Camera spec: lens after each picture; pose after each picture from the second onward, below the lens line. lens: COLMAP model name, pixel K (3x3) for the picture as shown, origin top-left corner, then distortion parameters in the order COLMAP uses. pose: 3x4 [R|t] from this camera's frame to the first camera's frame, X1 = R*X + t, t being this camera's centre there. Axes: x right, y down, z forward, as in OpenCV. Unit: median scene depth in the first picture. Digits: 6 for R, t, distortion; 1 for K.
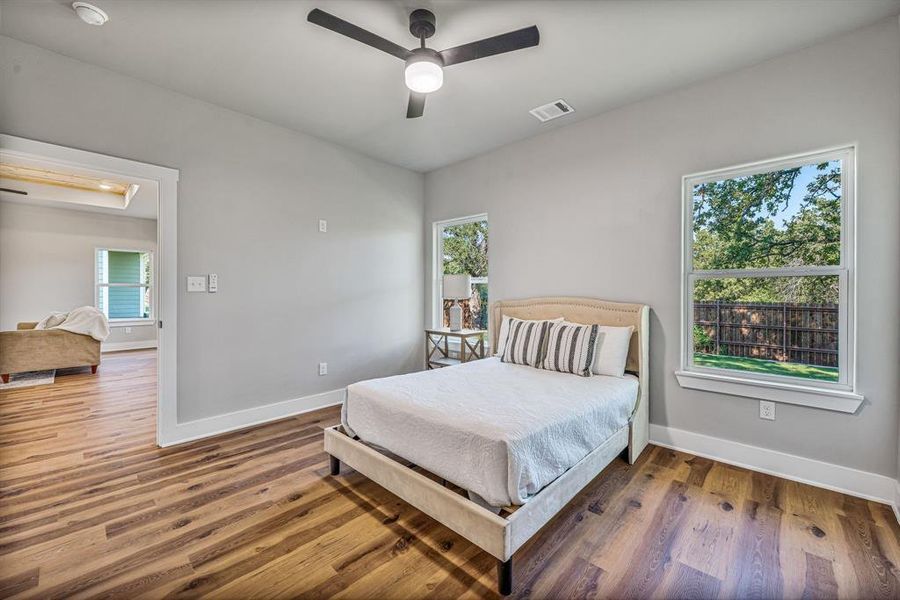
lens RADIAL K [[365.4, 0, 455.8], [0, 365.4, 293.6], [0, 0, 1]] dist [-0.000143, 0.000043]
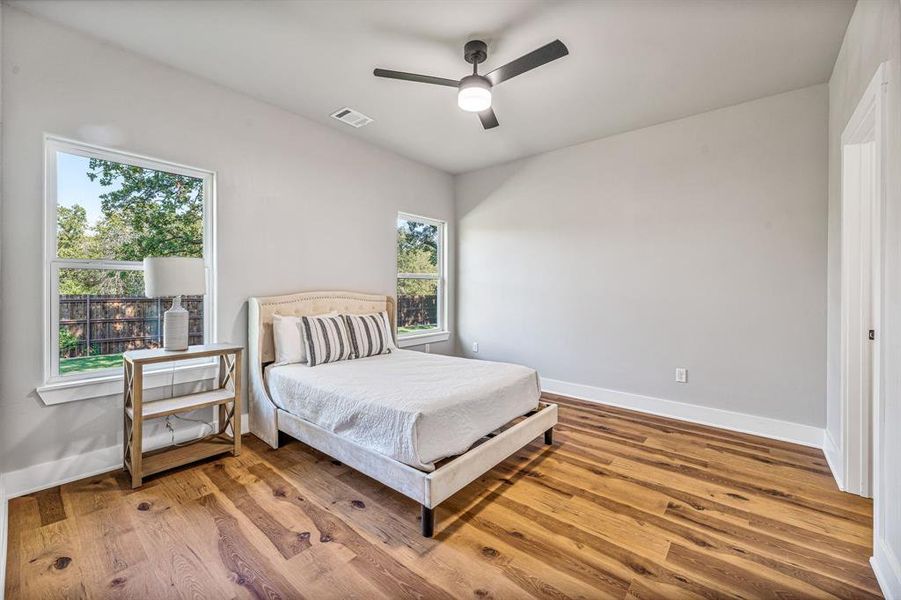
lens RADIAL K [[359.7, 0, 456.2], [0, 359.7, 287.2], [0, 0, 1]] dist [-0.001483, -0.000176]
pose [[-0.064619, -0.001587, 0.997909, -0.877722], [-0.001870, 0.999997, 0.001470, -0.005082], [-0.997908, -0.001771, -0.064622, 0.822907]]
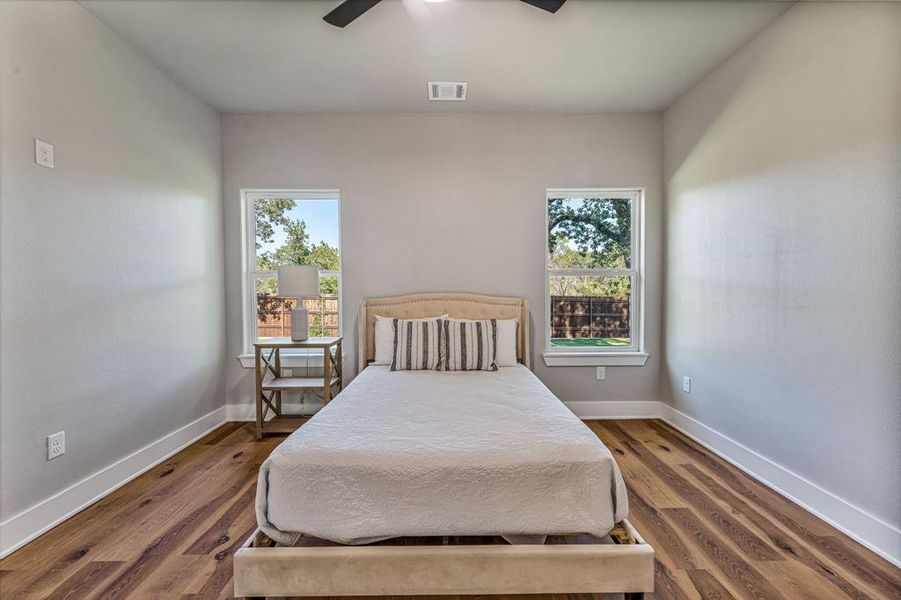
lens RADIAL K [[357.8, 0, 450.5], [0, 357.8, 300.0], [0, 0, 1]] dist [0.002913, 0.000166]
pose [[0.721909, -0.029290, 0.691368, -0.399602], [0.009133, 0.999420, 0.032804, -0.003323], [-0.691928, -0.017368, 0.721757, 0.360057]]
